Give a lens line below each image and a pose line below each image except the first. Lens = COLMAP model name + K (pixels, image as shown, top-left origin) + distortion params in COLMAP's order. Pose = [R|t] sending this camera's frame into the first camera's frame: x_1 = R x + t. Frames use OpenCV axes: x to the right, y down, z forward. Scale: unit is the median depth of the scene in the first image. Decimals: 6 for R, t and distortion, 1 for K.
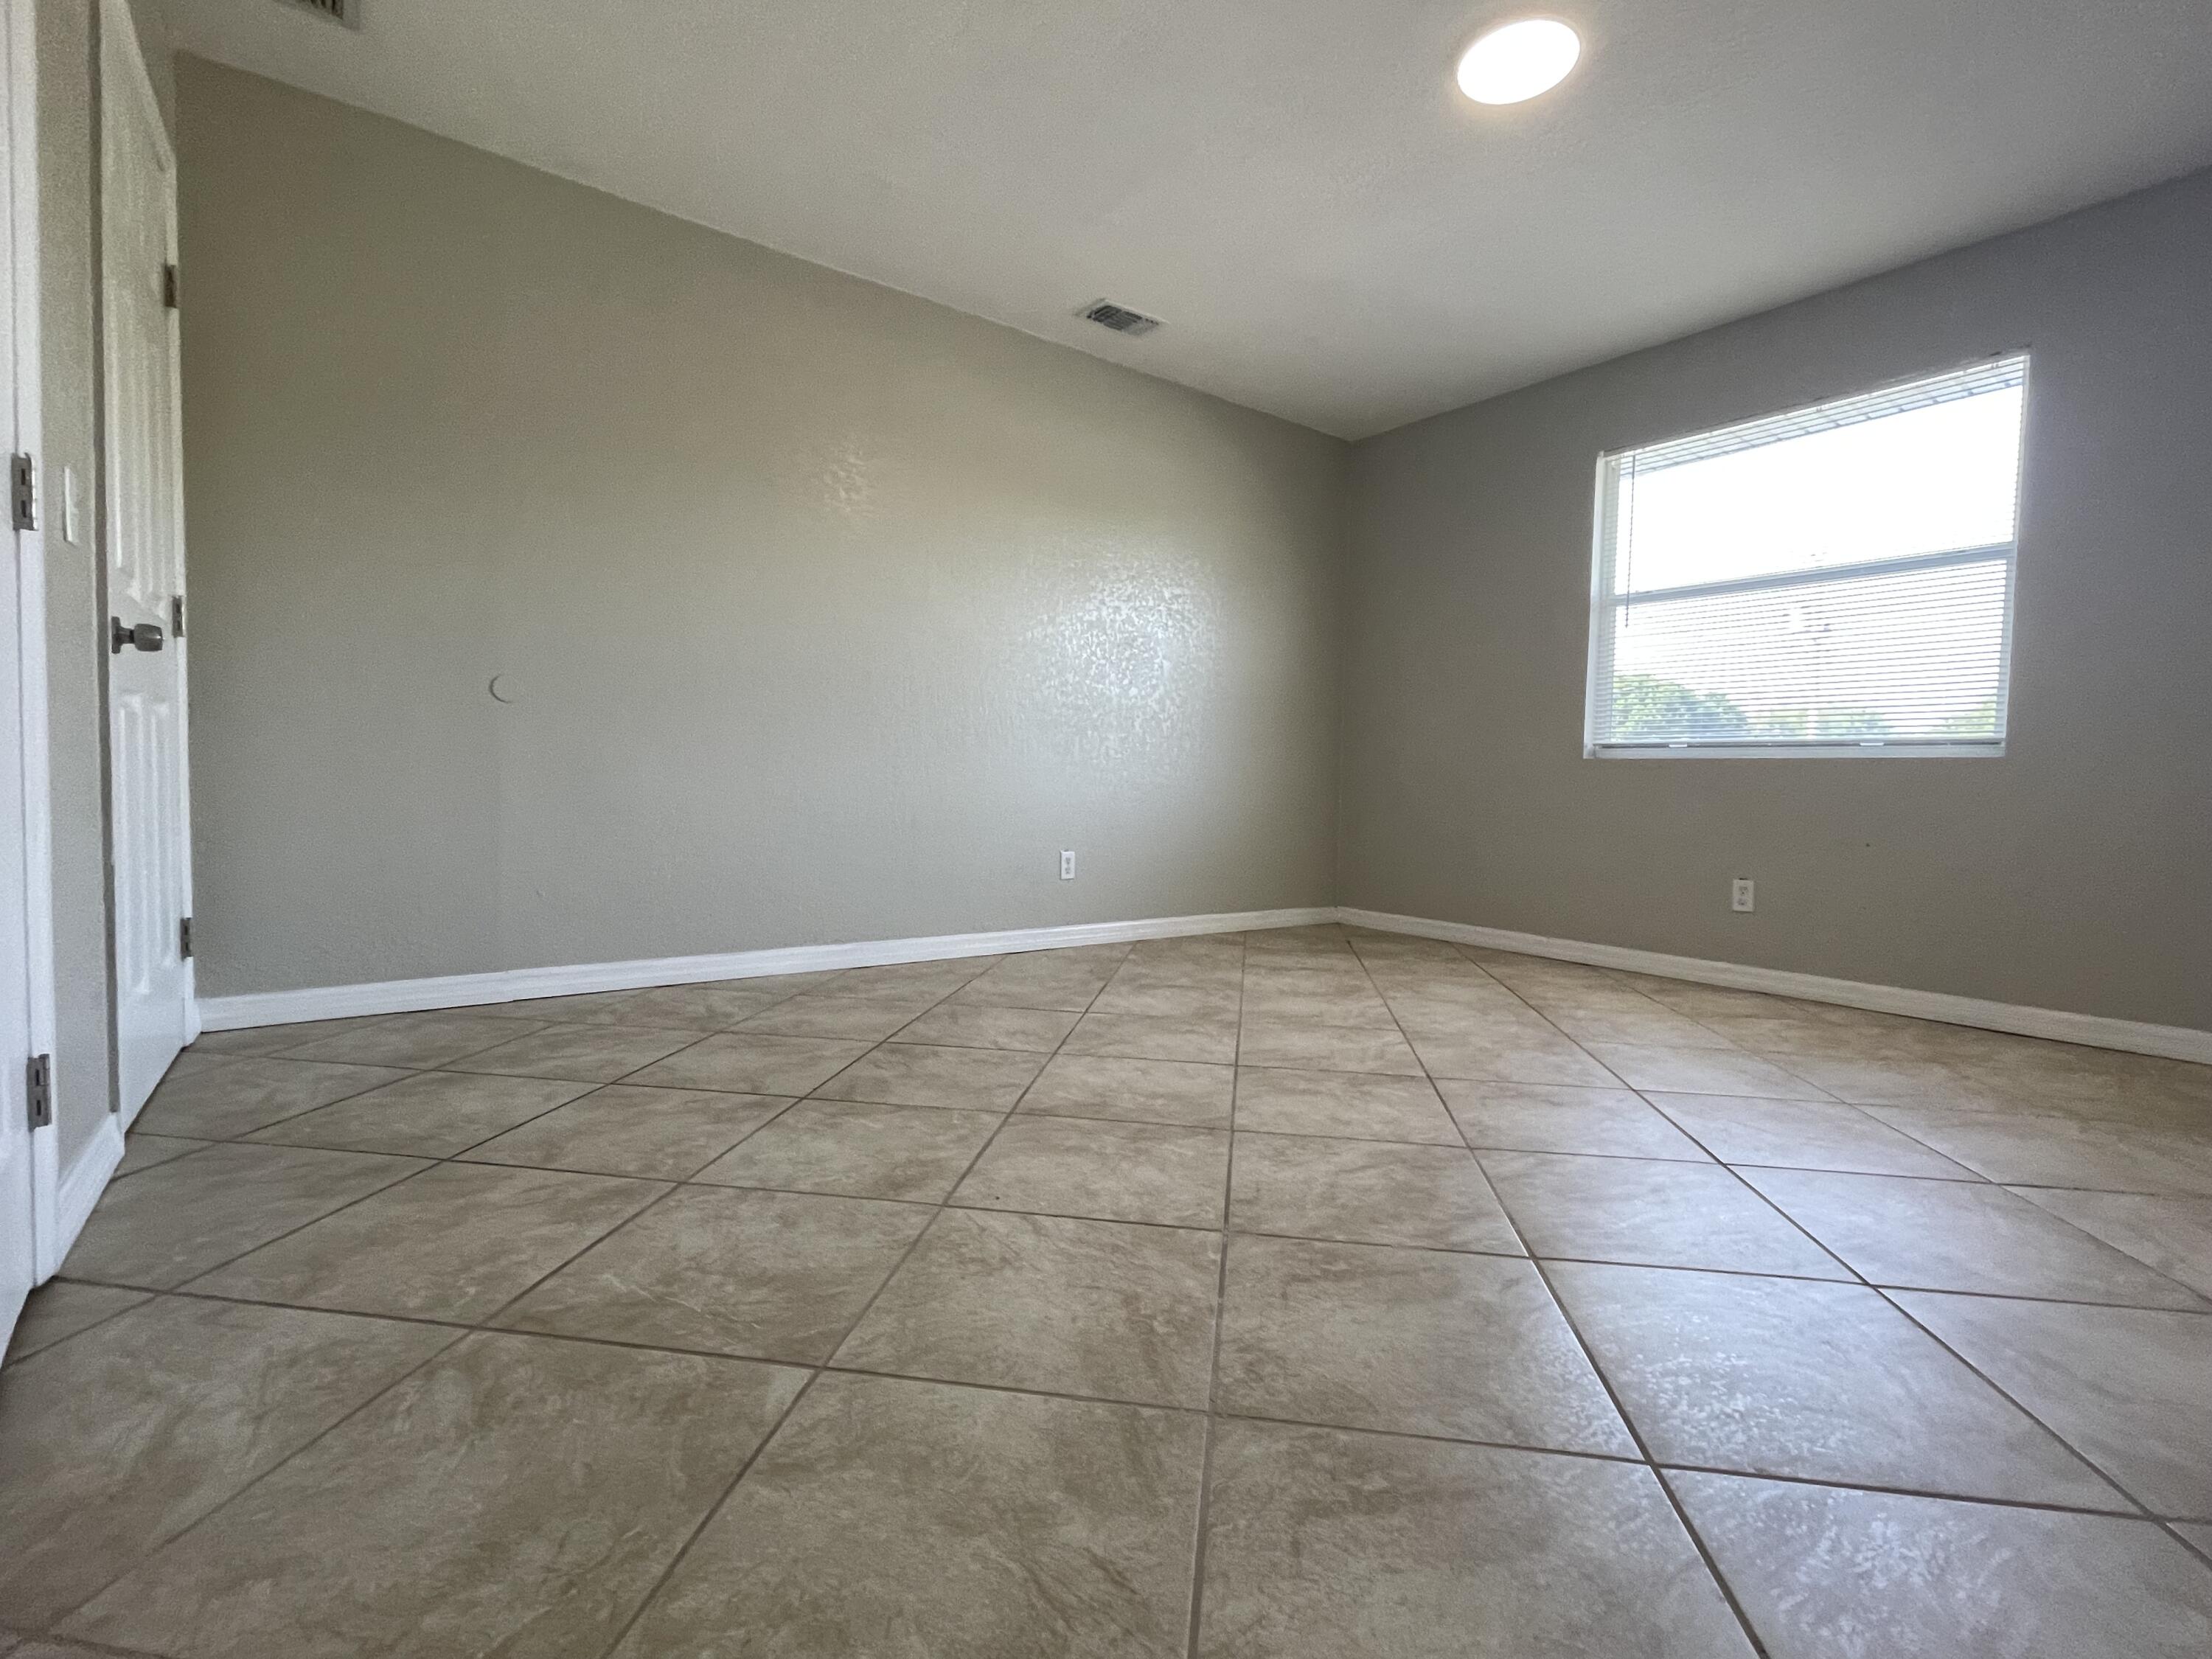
lens RADIAL K [[1002.0, 0, 1105.3], [0, 1002.0, 832.7], [0, 0, 1]] dist [-0.003760, 0.000503]
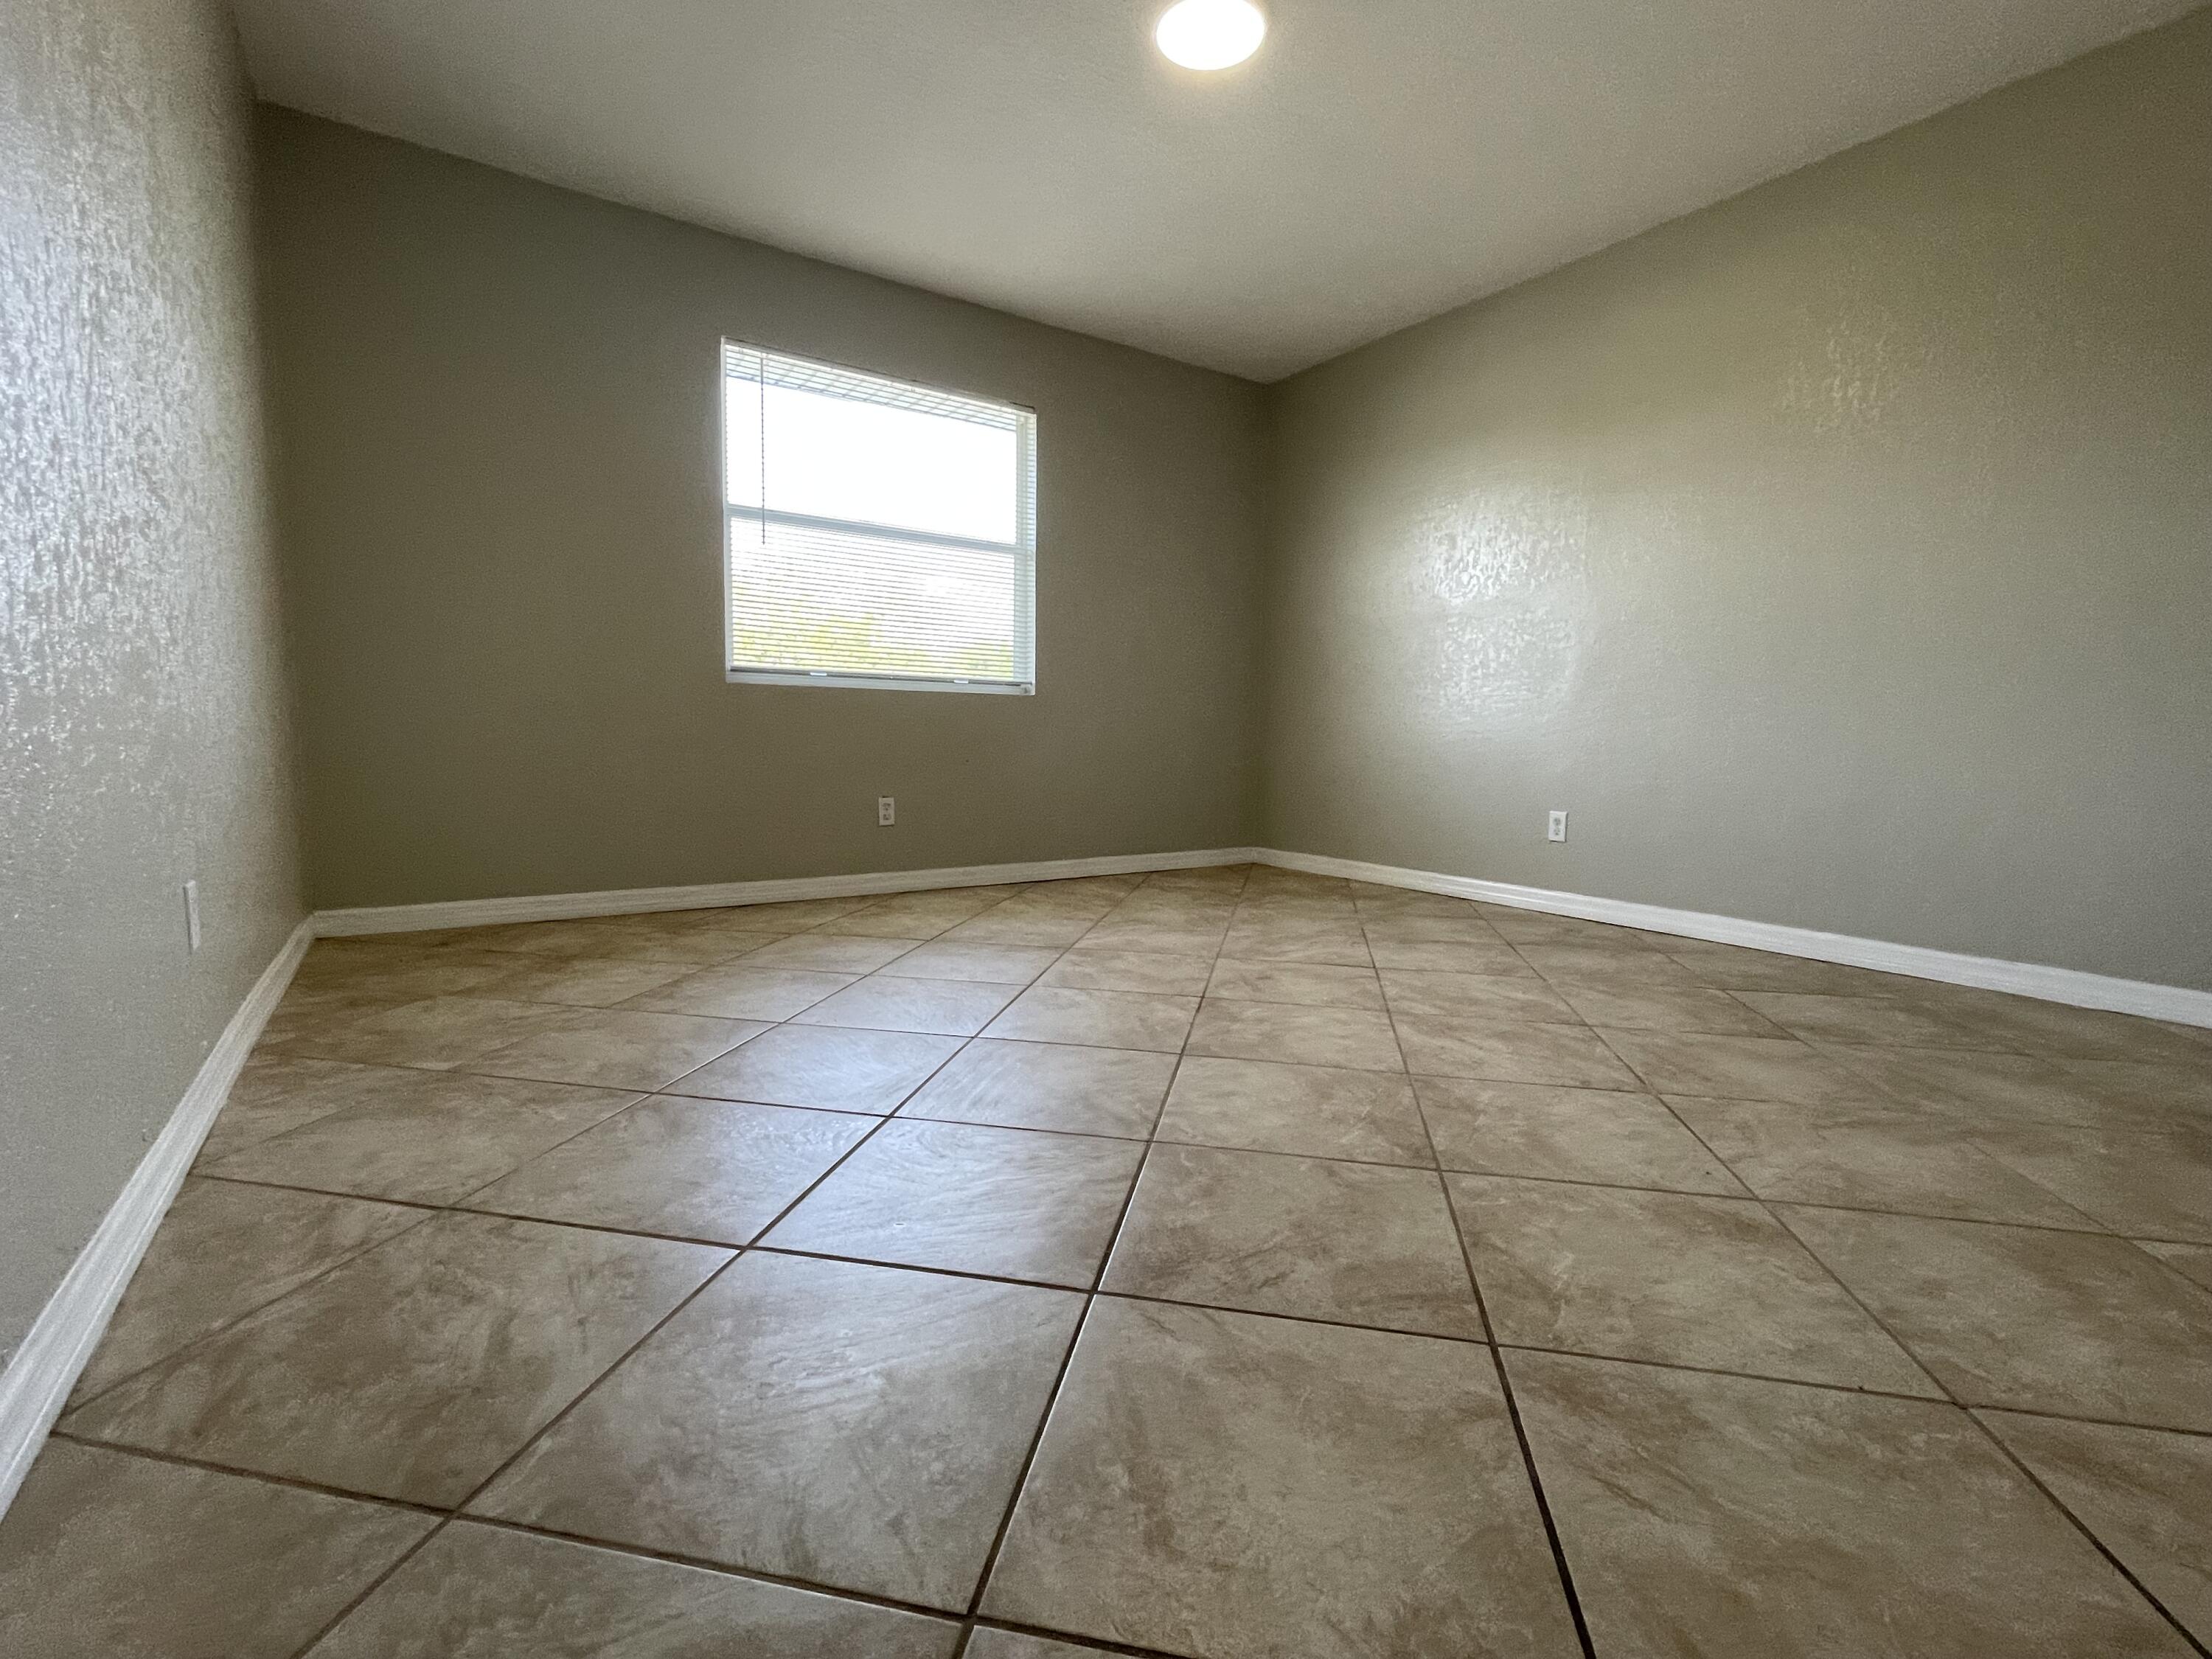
lens RADIAL K [[1002.0, 0, 1118.3], [0, 1002.0, 814.6], [0, 0, 1]] dist [-0.003760, 0.000503]
pose [[0.023520, -0.101078, 0.994600, -0.570450], [0.030115, 0.994496, 0.100355, -0.046114], [-0.999270, 0.027592, 0.026434, 0.846400]]
